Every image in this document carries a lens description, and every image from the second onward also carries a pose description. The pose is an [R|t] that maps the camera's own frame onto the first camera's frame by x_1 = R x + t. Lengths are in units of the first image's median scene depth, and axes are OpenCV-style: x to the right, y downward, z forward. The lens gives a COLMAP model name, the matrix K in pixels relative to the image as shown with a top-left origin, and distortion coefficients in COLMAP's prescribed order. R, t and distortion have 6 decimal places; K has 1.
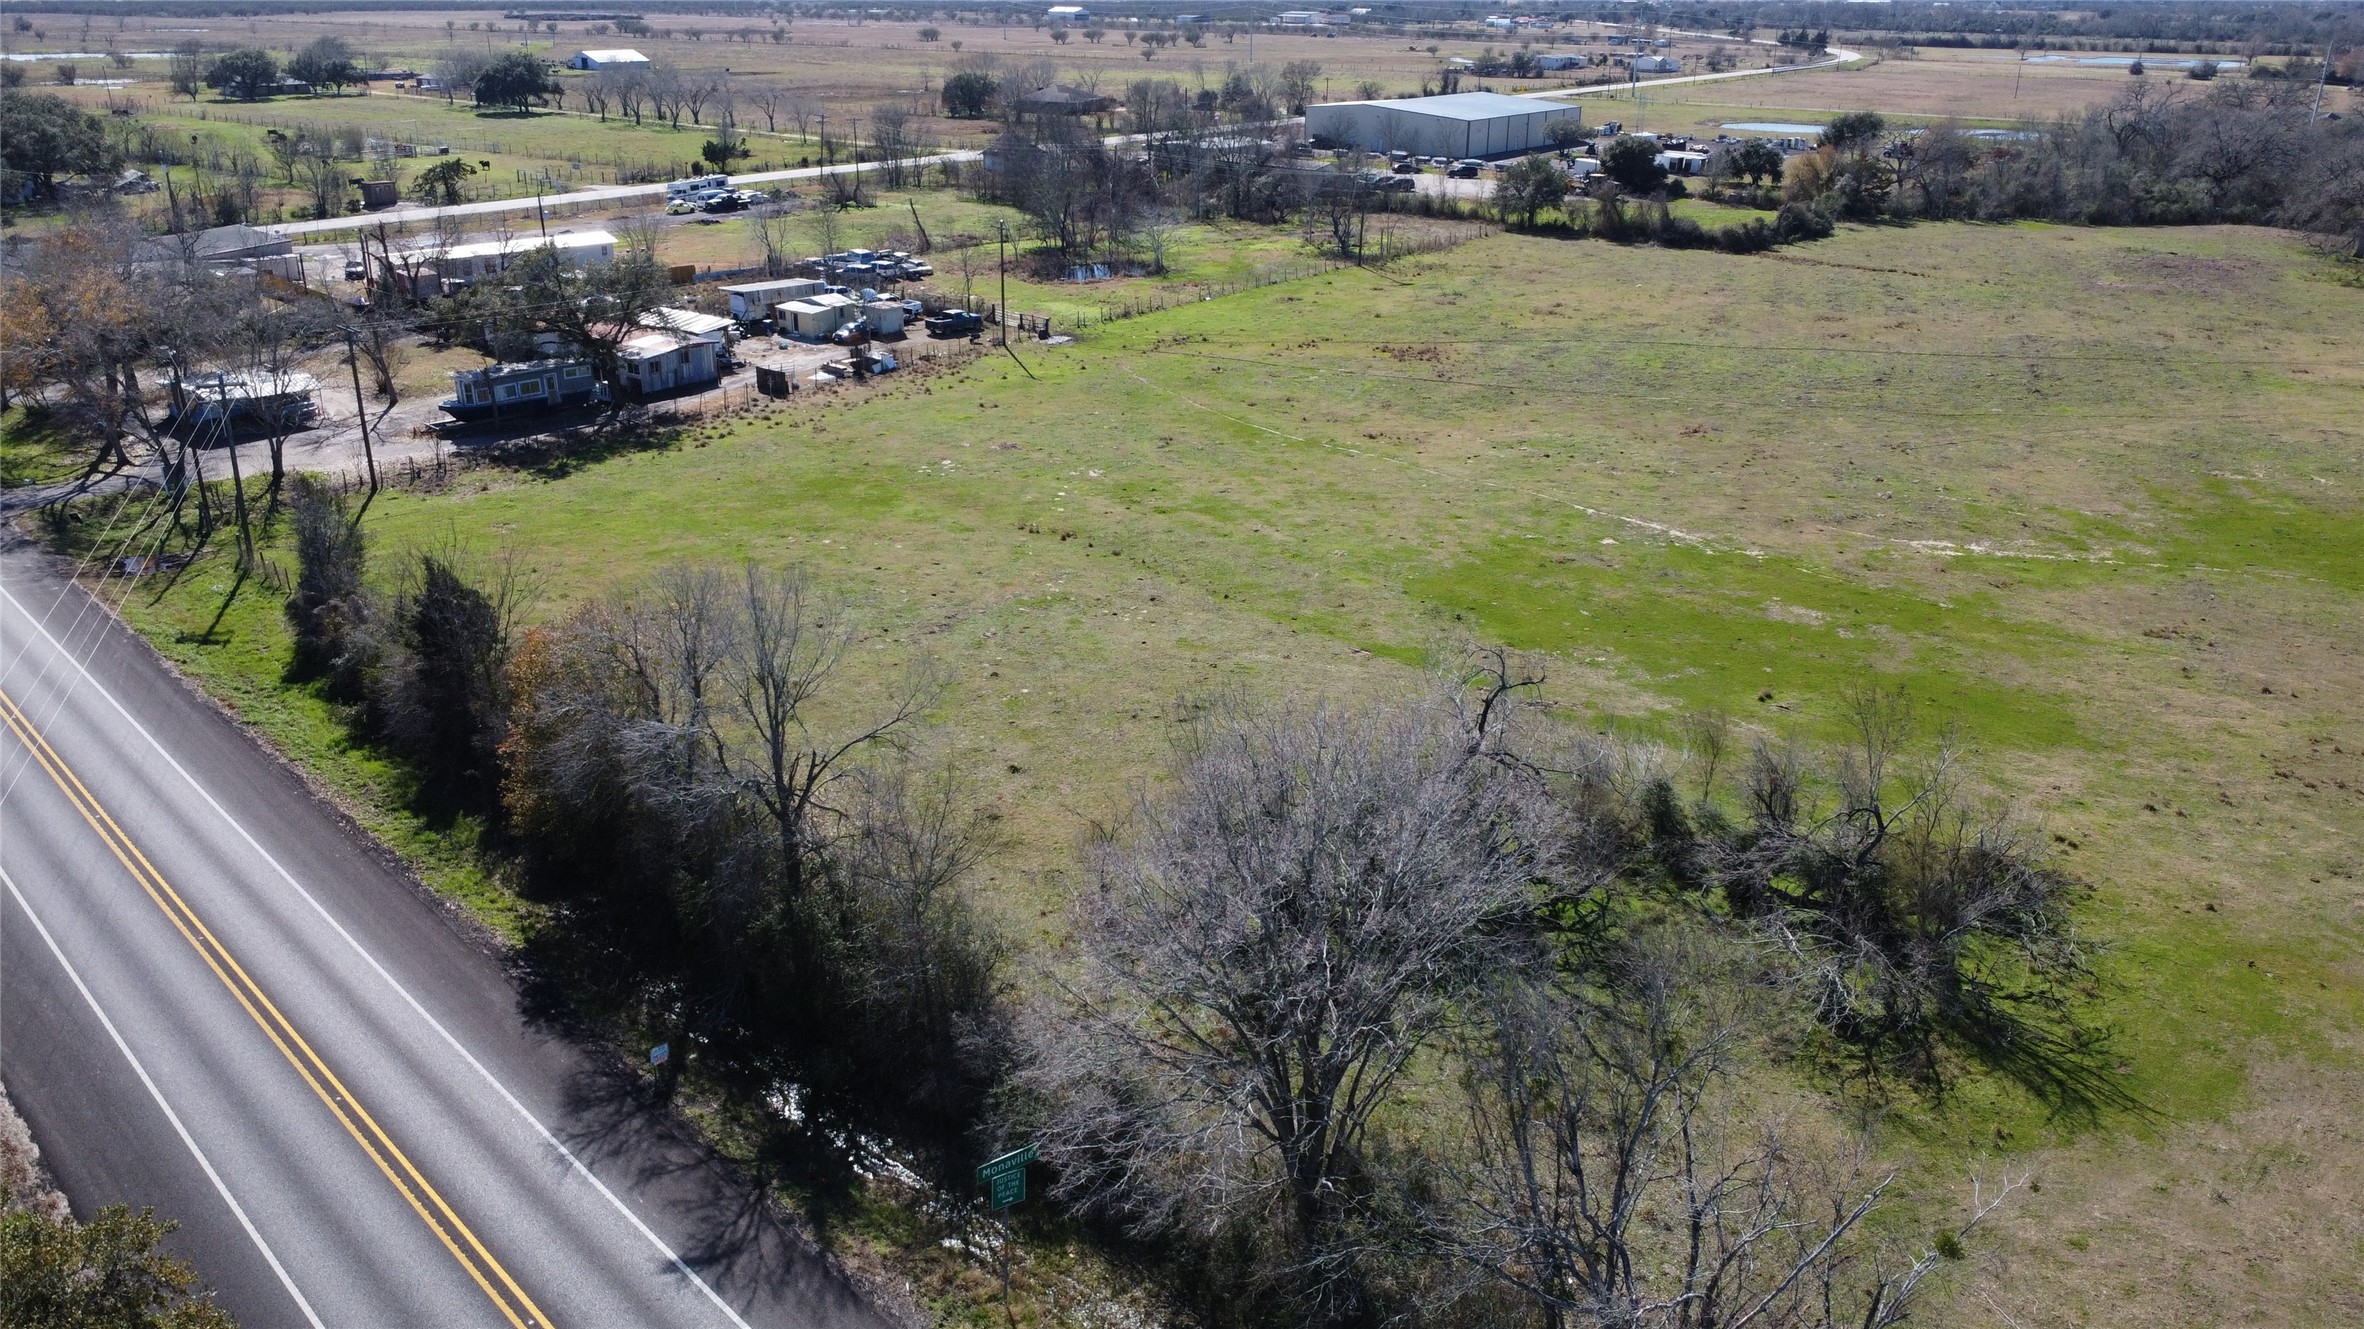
lens RADIAL K [[1774.9, 0, 1182.0], [0, 1774.9, 664.5], [0, 0, 1]] dist [0.002415, -0.004463]
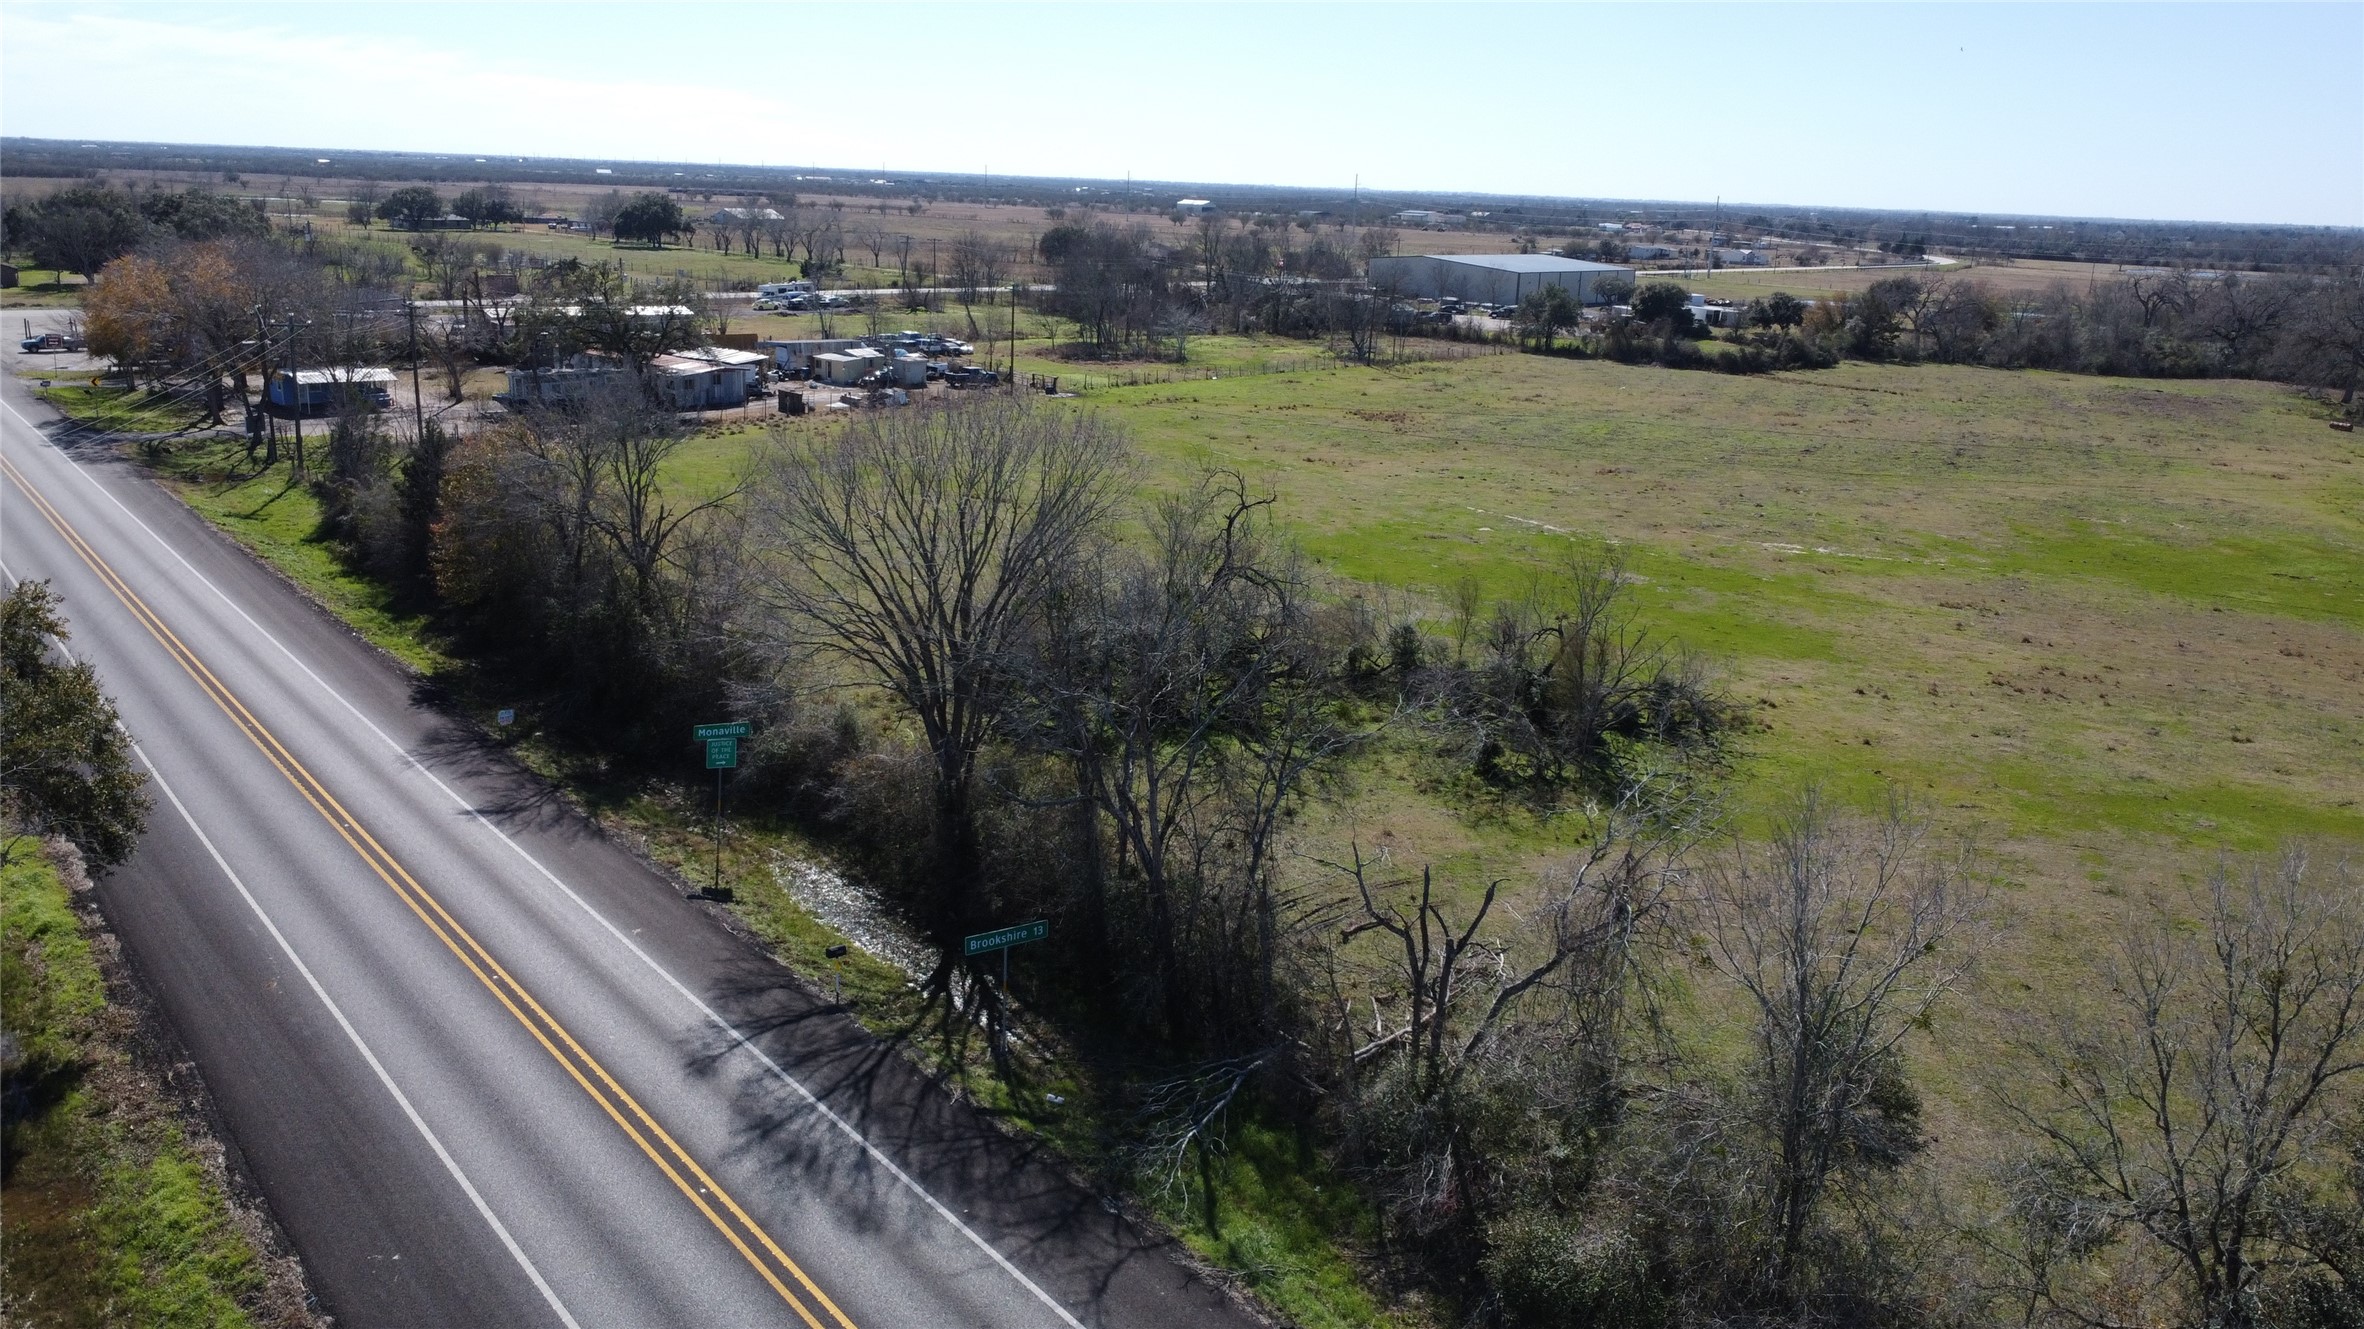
lens RADIAL K [[1774.9, 0, 1182.0], [0, 1774.9, 664.5], [0, 0, 1]] dist [0.002415, -0.004463]
pose [[0.996467, 0.050127, -0.067389, 0.080268], [-0.057102, 0.992734, -0.105920, 0.088463], [0.061590, 0.109394, 0.992089, -0.065460]]
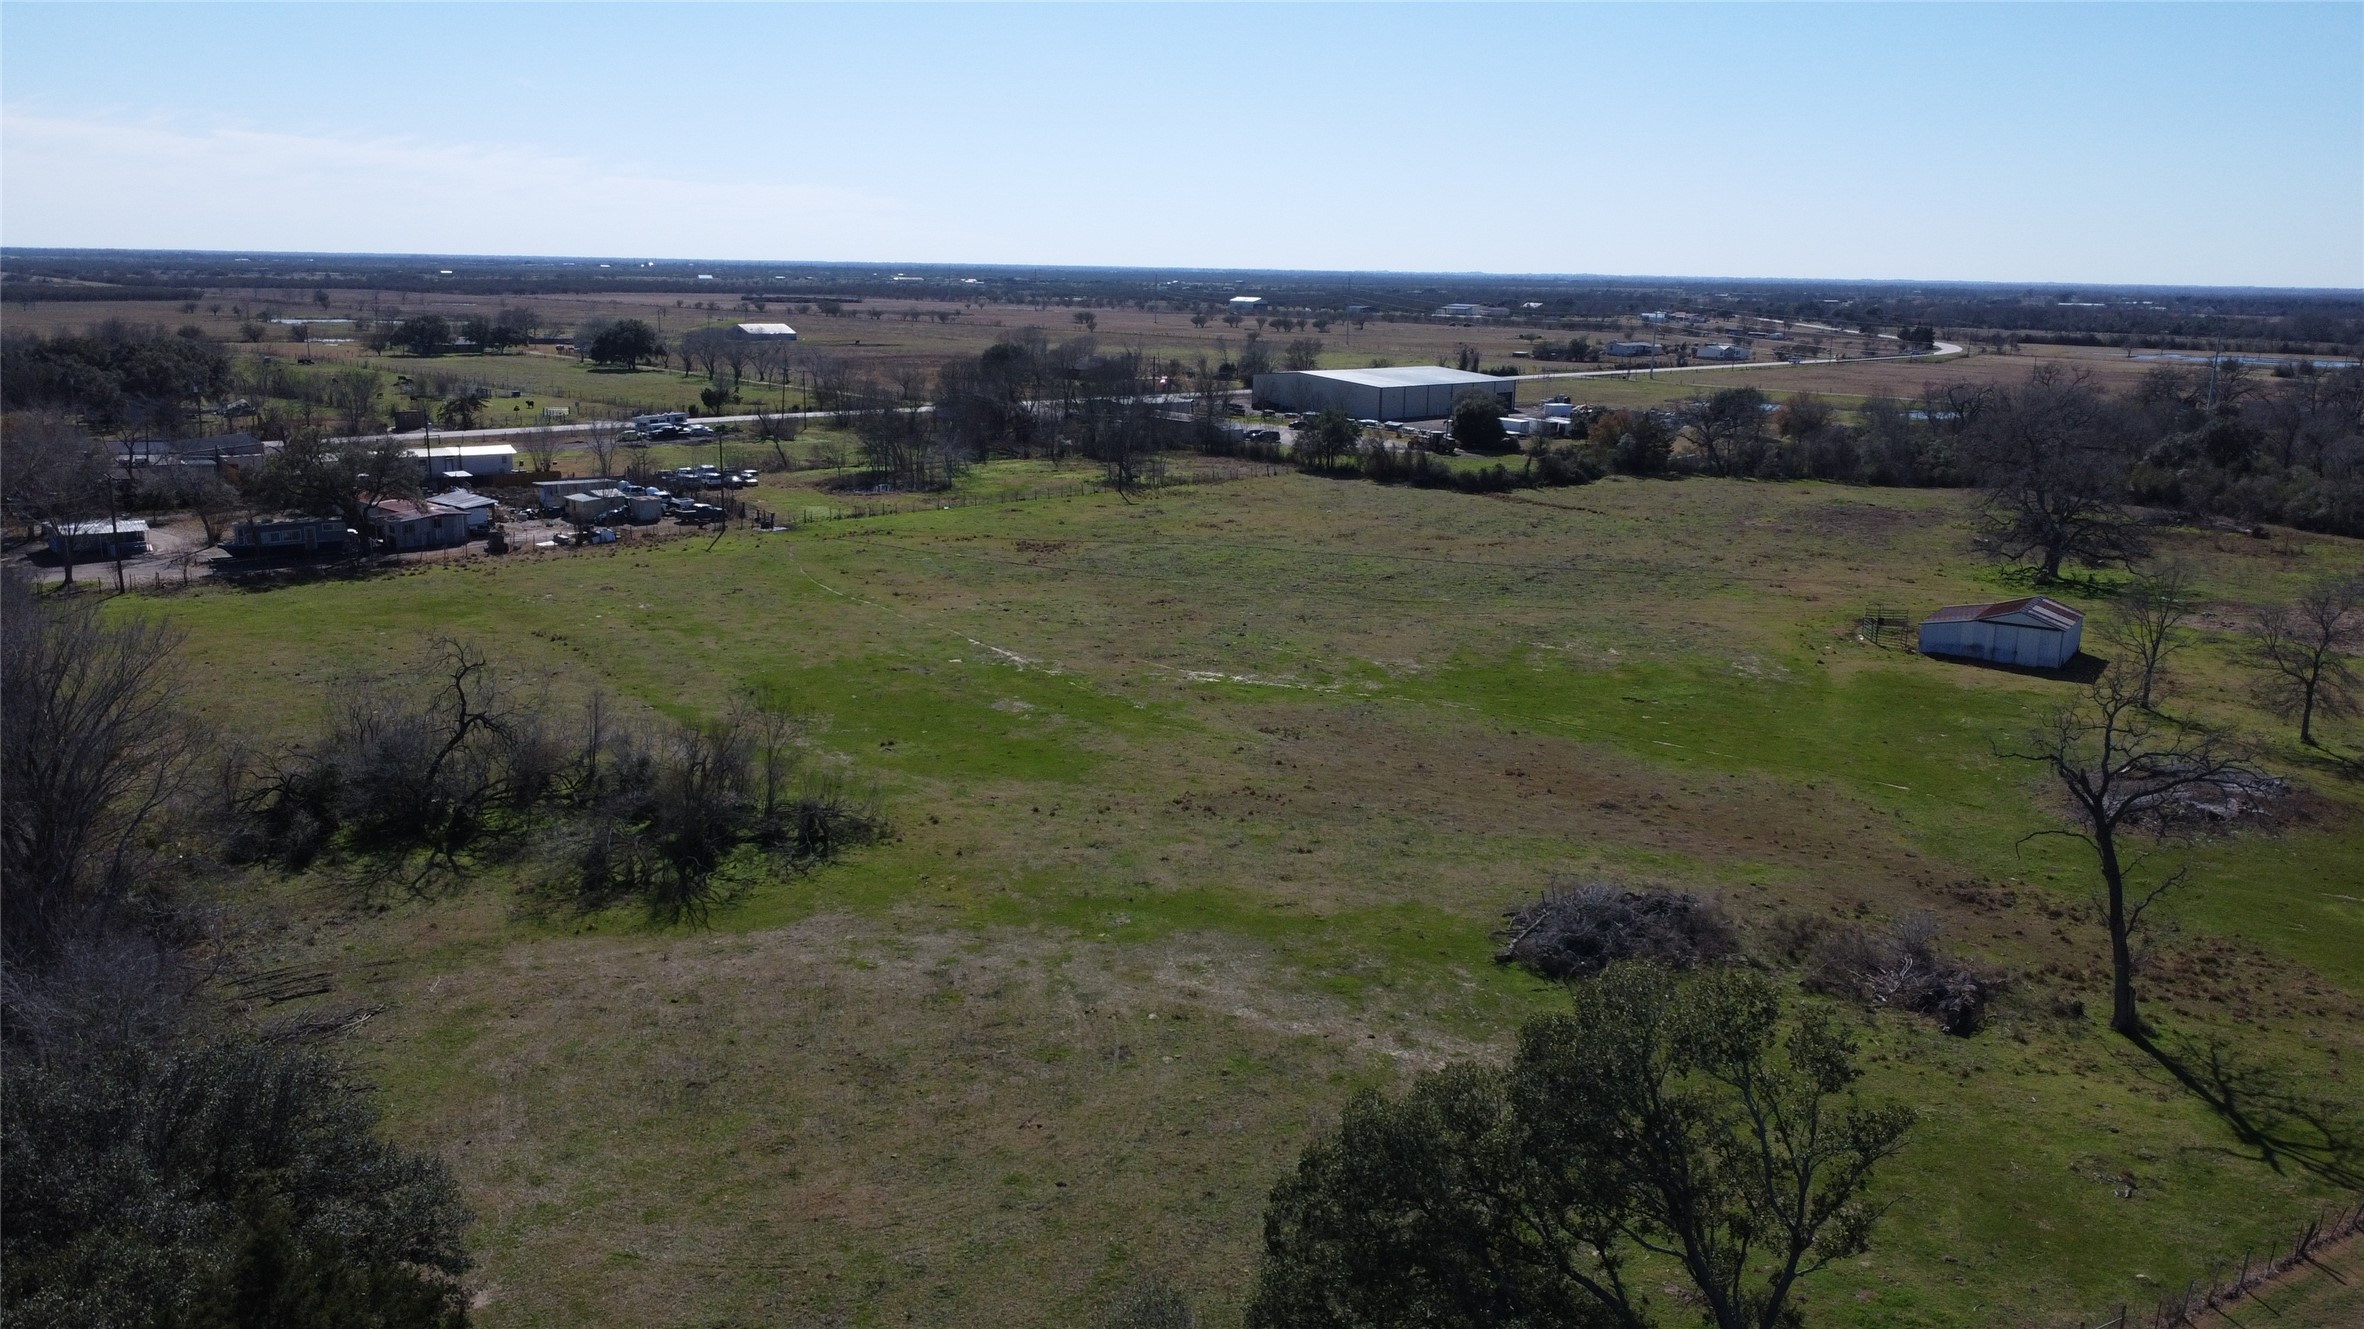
lens RADIAL K [[1774.9, 0, 1182.0], [0, 1774.9, 664.5], [0, 0, 1]] dist [0.002415, -0.004463]
pose [[0.989703, 0.042074, -0.136816, 0.358080], [-0.062435, 0.986997, -0.148115, 0.070923], [0.128805, 0.155132, 0.979461, -0.152436]]
